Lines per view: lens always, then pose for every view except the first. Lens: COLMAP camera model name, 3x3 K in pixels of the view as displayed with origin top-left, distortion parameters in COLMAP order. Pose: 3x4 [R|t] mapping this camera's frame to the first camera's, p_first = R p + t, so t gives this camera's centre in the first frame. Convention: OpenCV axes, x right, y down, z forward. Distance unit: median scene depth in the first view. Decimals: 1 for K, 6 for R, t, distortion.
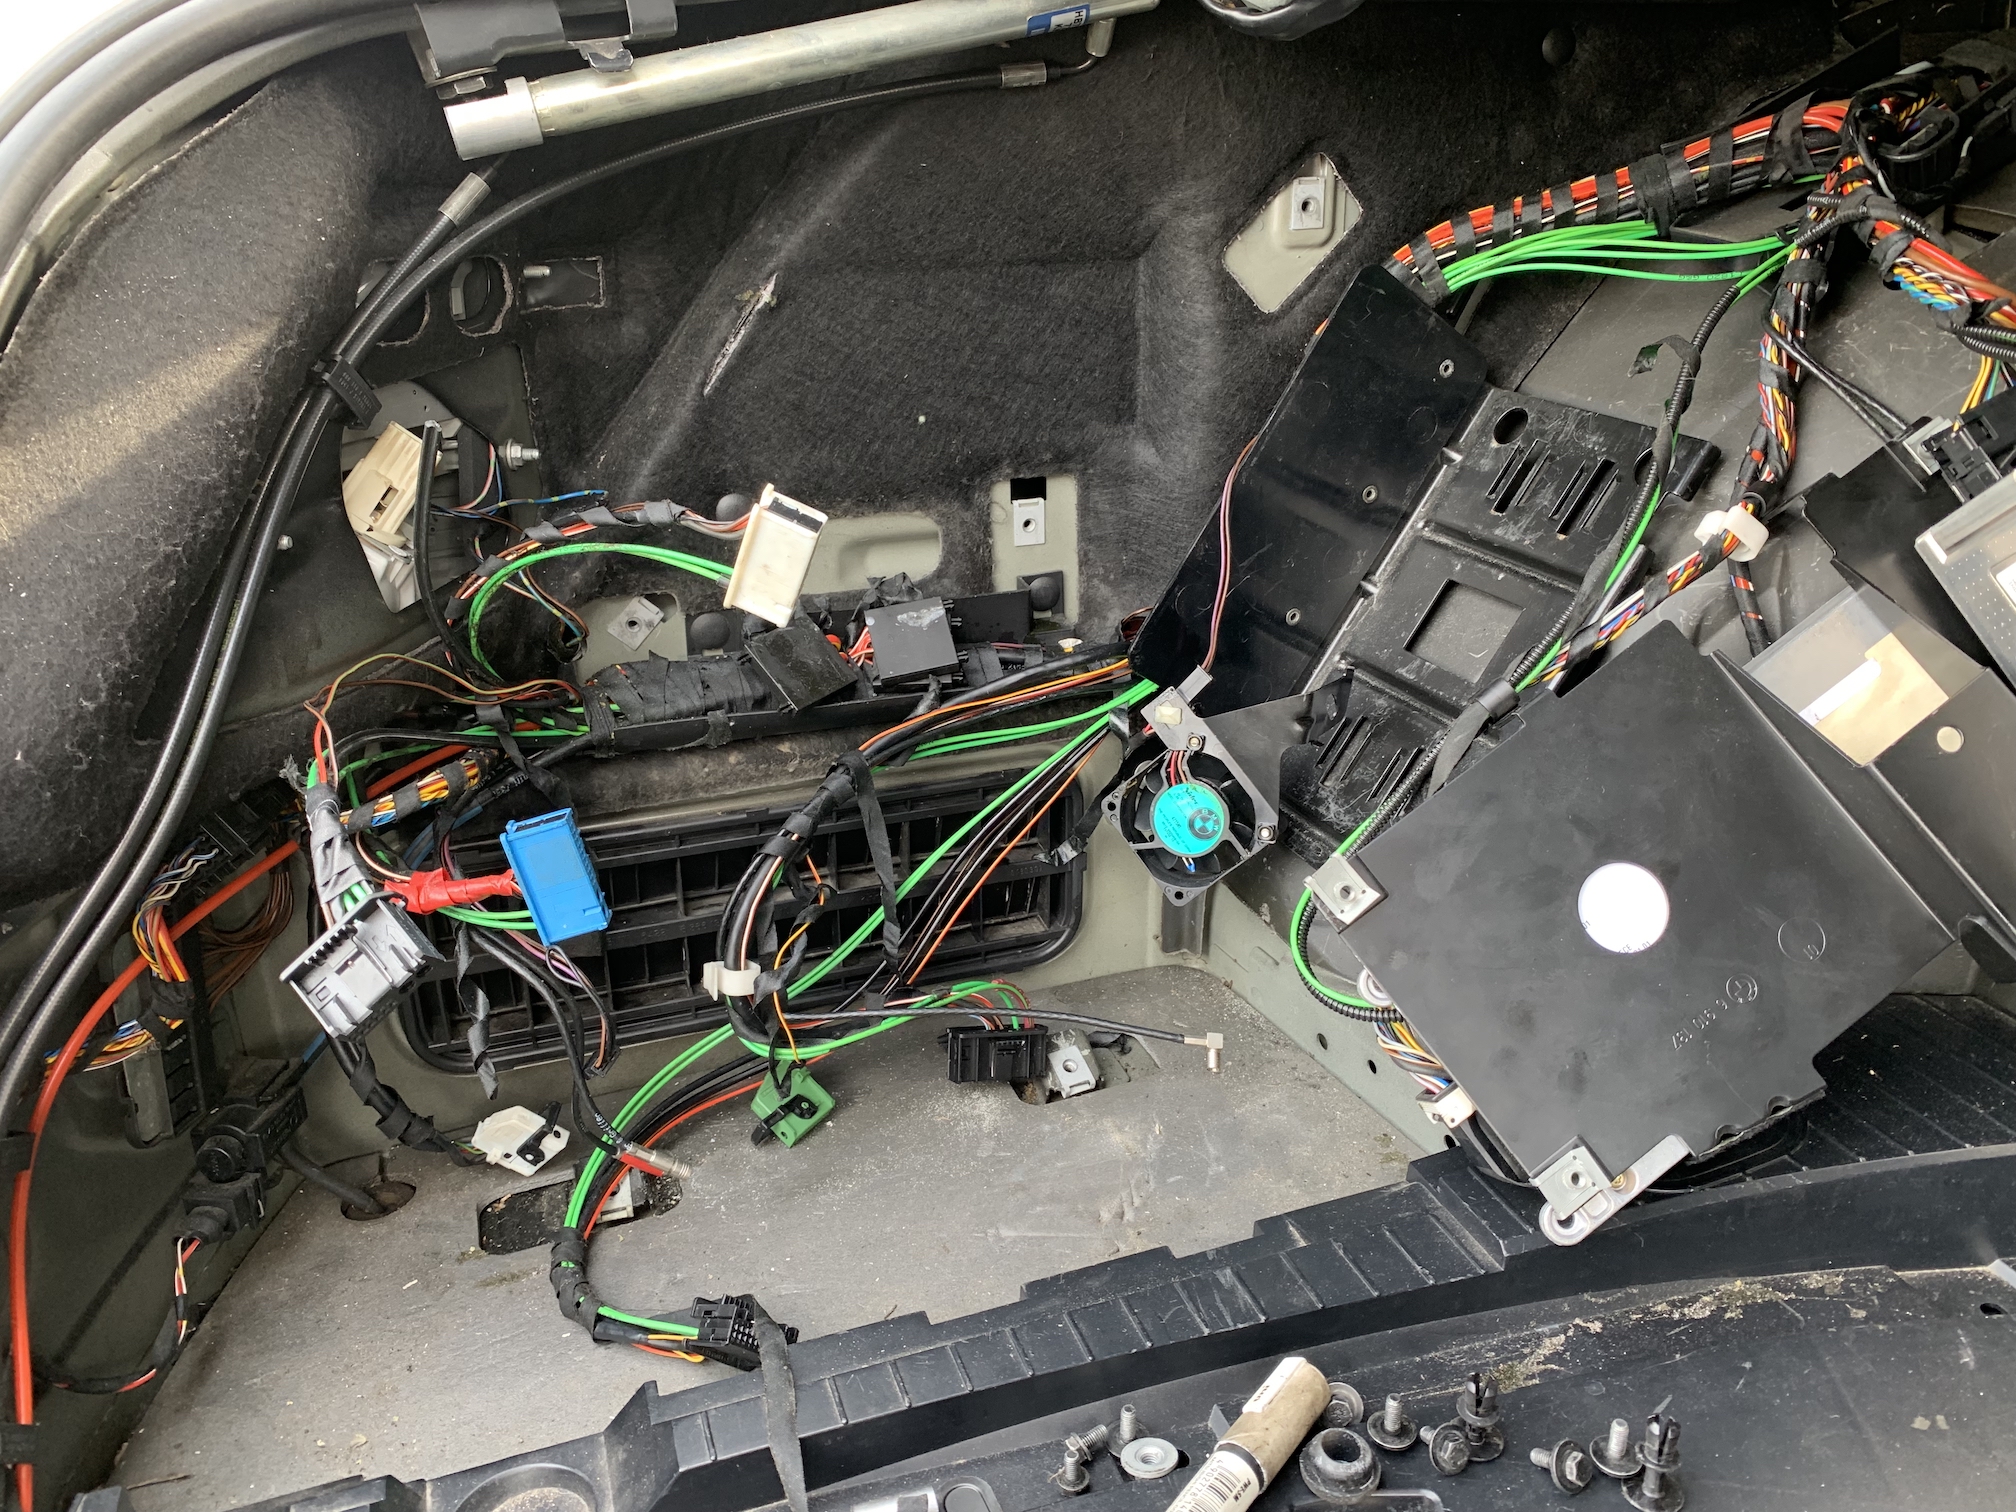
lens RADIAL K [[1529.0, 0, 1004.8], [0, 1529.0, 761.7], [0, 0, 1]] dist [-0.006495, -0.002675]
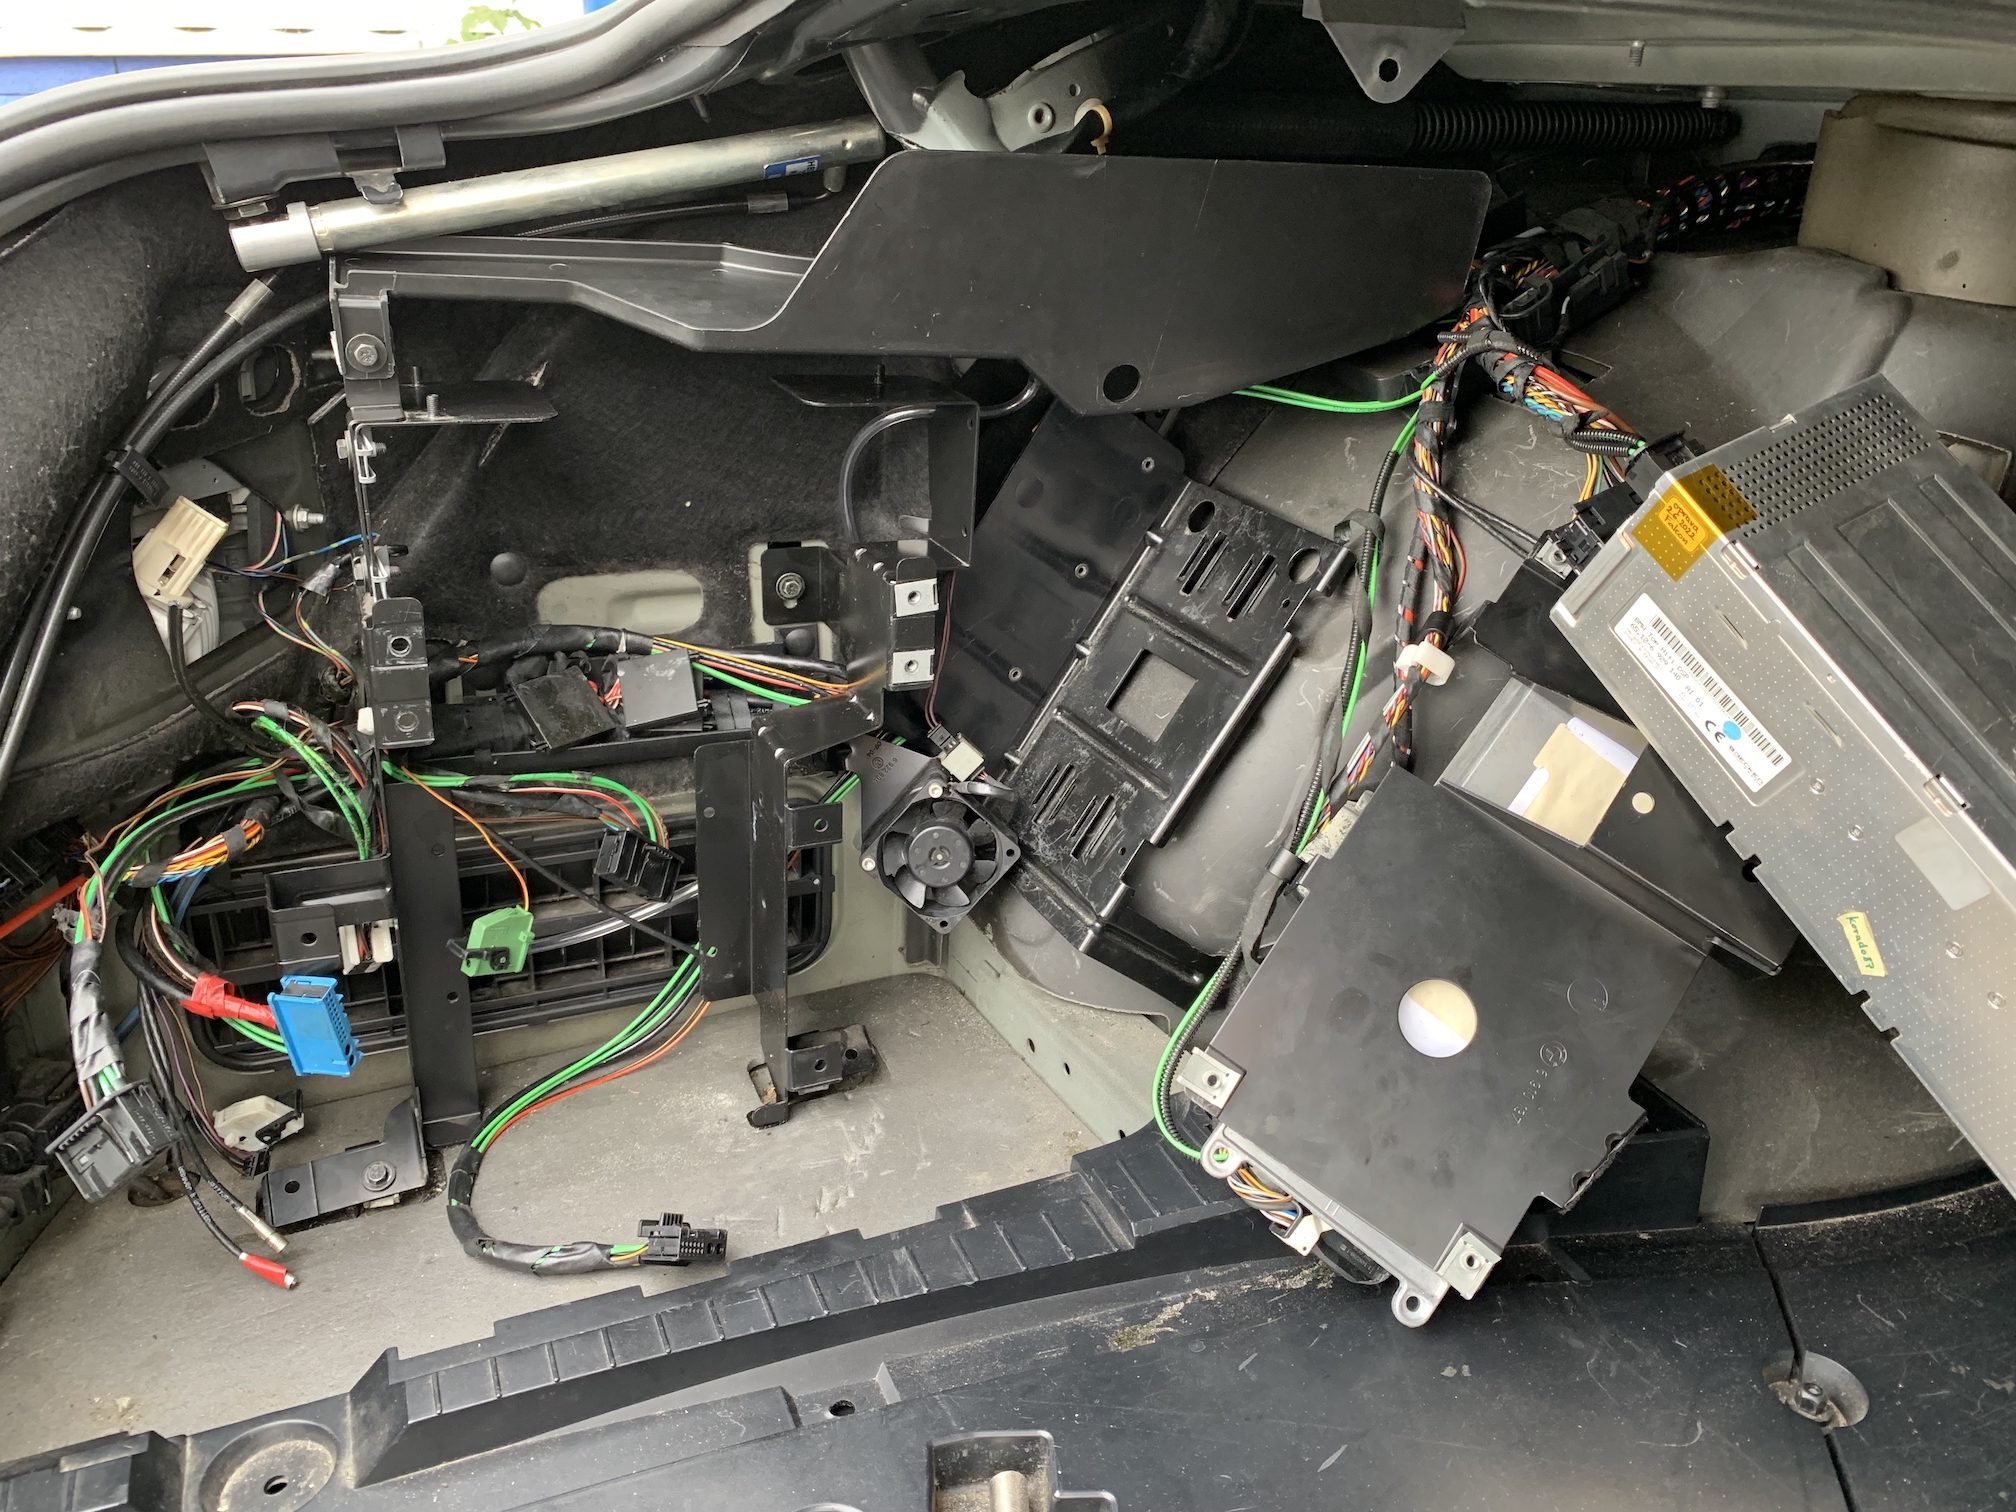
lens RADIAL K [[1529.0, 0, 1006.6], [0, 1529.0, 749.5], [0, 0, 1]] dist [-0.006495, -0.002675]
pose [[0.996124, 0.022590, 0.085006, 0.103525], [-0.023539, 0.999671, 0.010173, -0.059069], [-0.084748, -0.012134, 0.996329, -0.156196]]
